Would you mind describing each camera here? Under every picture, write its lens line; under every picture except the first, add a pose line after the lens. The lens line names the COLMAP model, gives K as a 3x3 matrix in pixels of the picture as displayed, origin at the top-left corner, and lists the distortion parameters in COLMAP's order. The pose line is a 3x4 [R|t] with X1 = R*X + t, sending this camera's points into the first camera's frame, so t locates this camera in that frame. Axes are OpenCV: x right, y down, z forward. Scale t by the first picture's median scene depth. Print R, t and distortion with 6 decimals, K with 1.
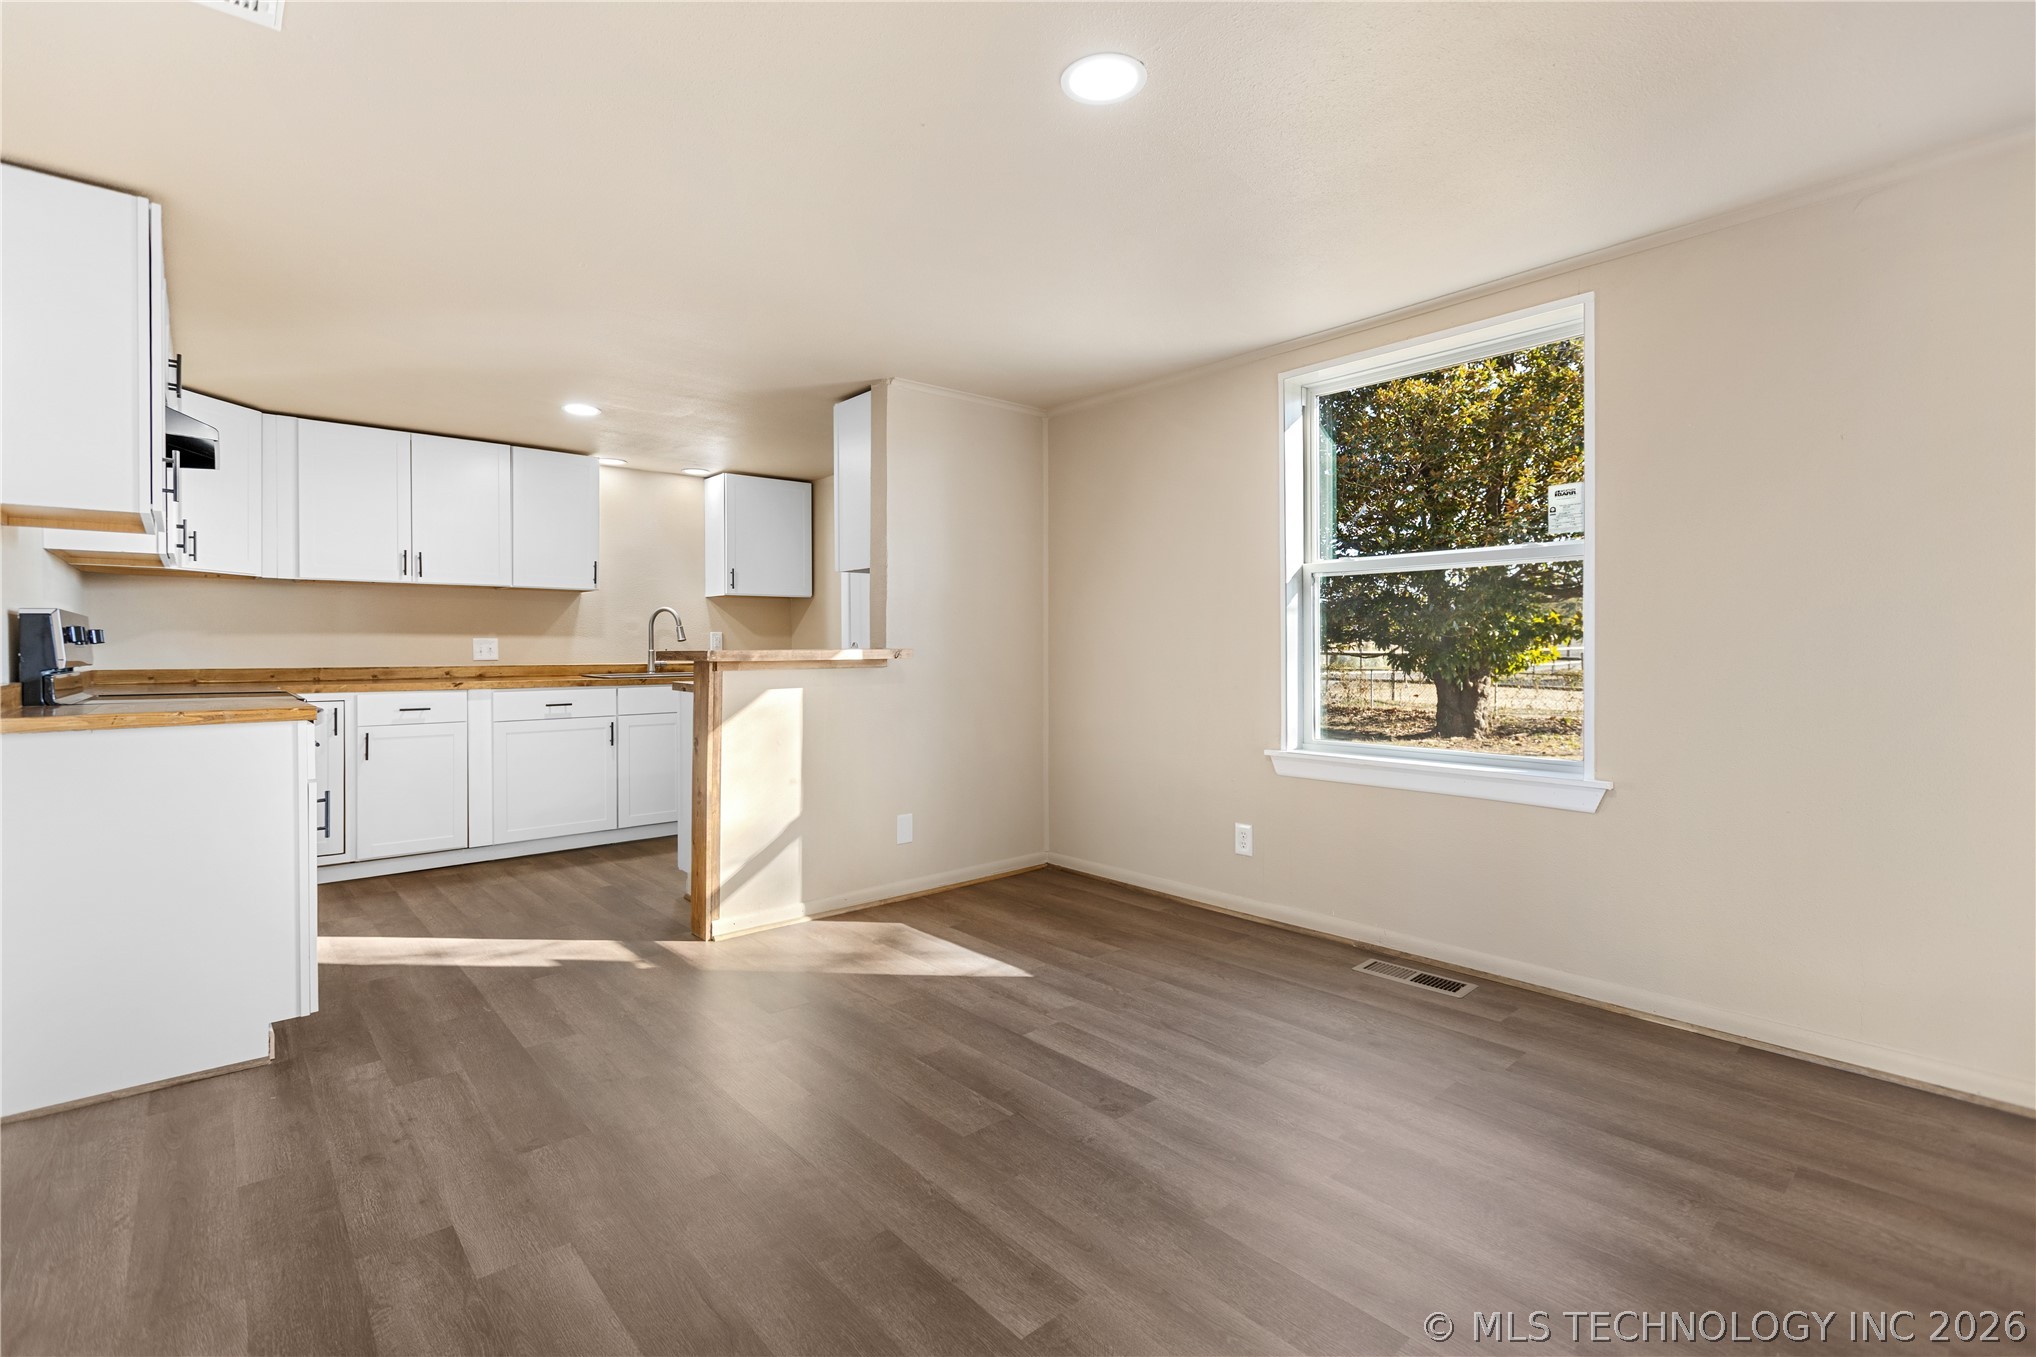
lens RADIAL K [[930.2, 0, 989.5], [0, 930.2, 648.4], [0, 0, 1]] dist [0.002401, 0.000442]
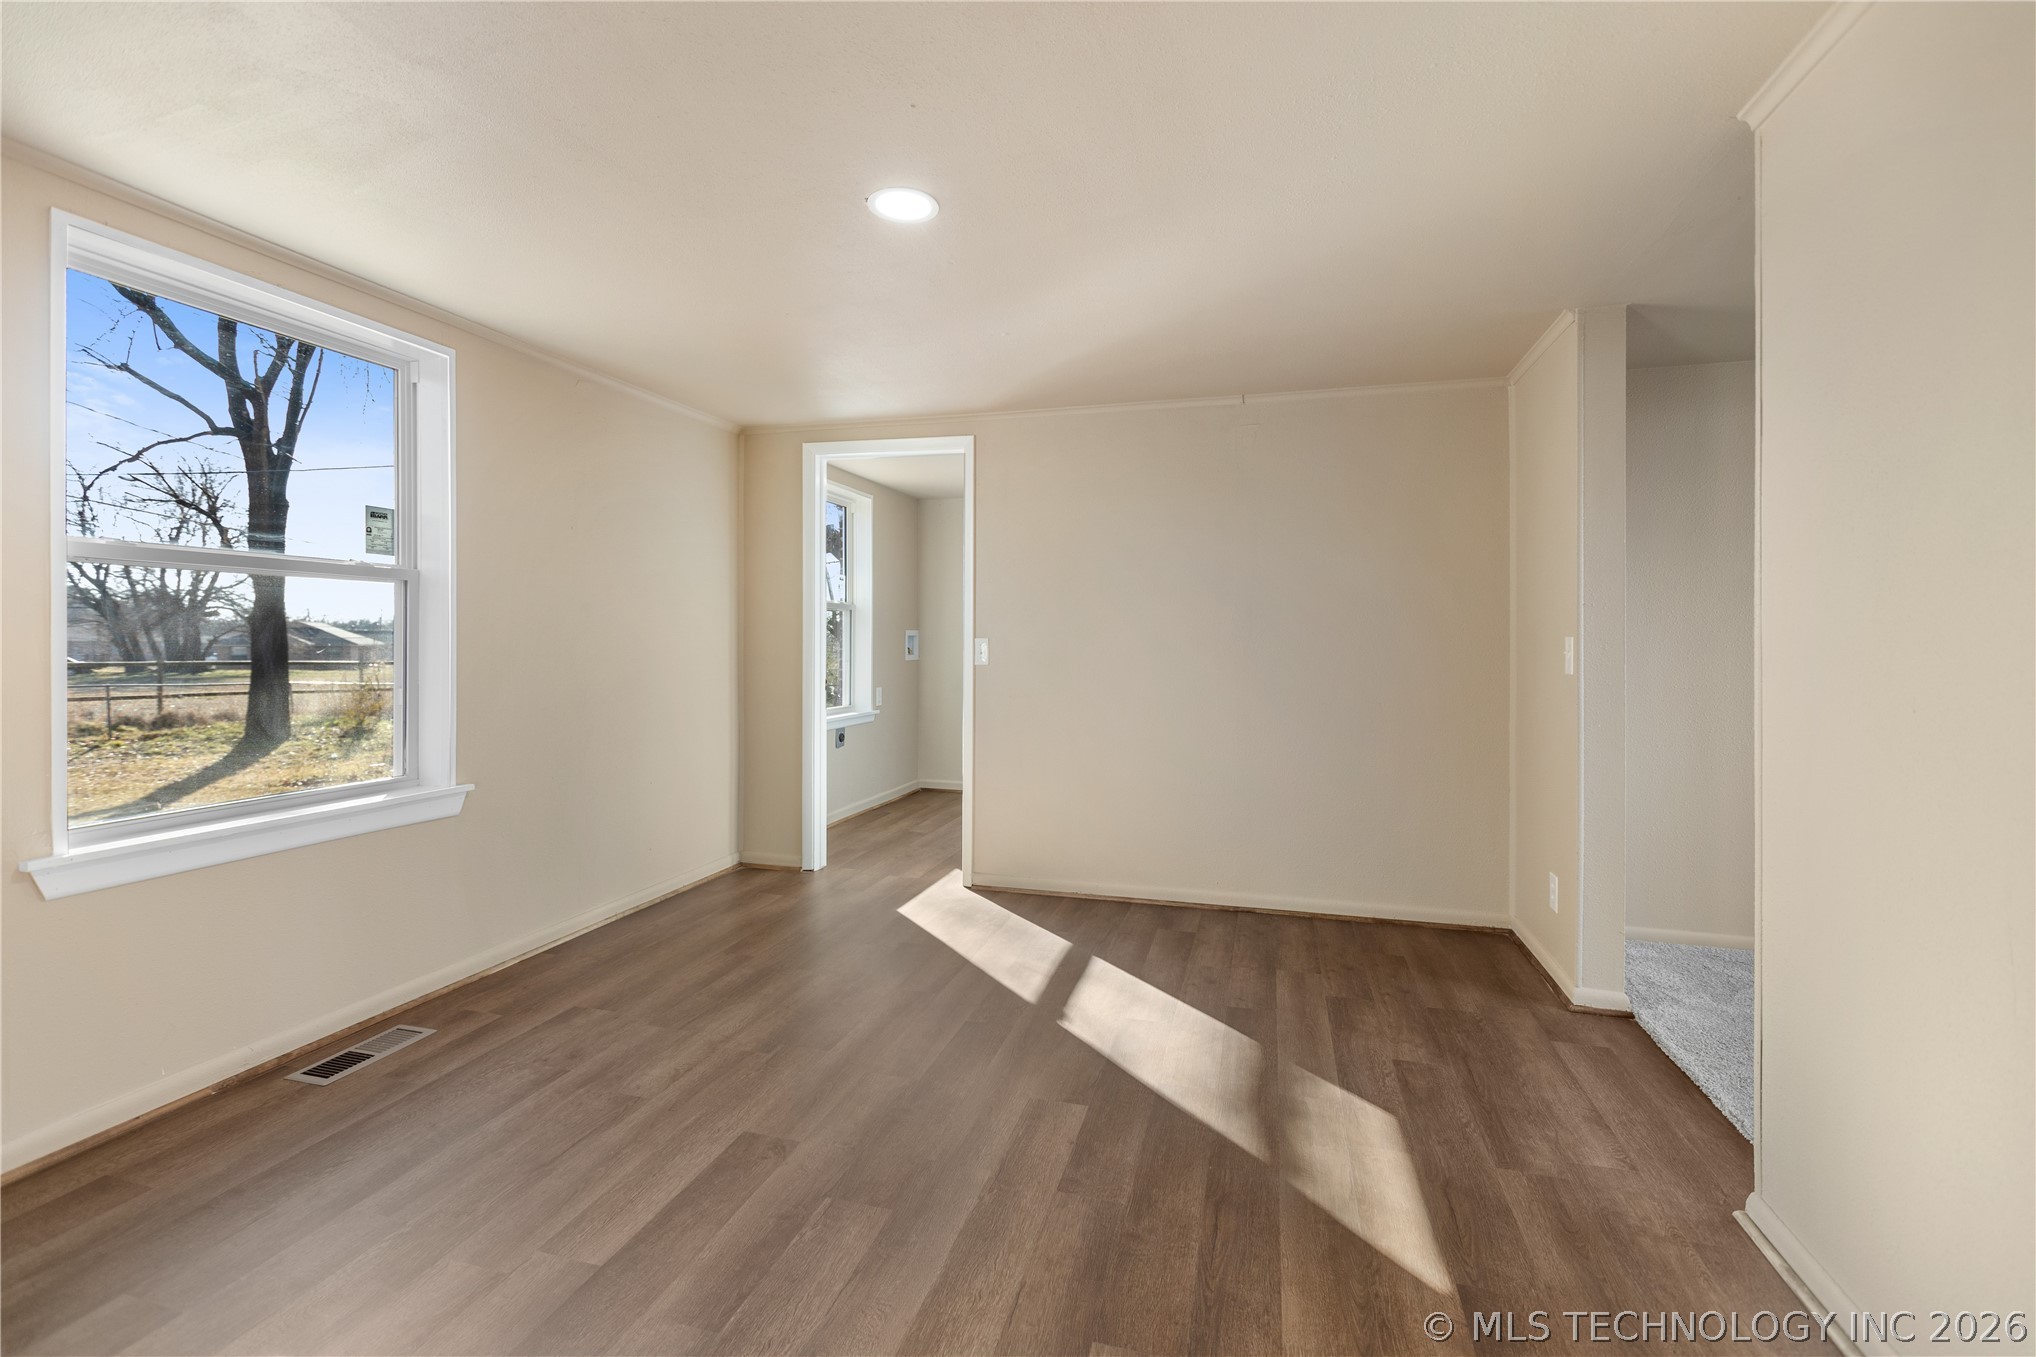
lens RADIAL K [[930.2, 0, 1006.3], [0, 930.2, 641.1], [0, 0, 1]] dist [0.002401, 0.000442]
pose [[-0.564263, 0.001785, 0.825593, -0.632314], [-0.002943, 0.999987, -0.004174, -0.030086], [-0.825590, -0.004785, -0.564251, 1.053057]]
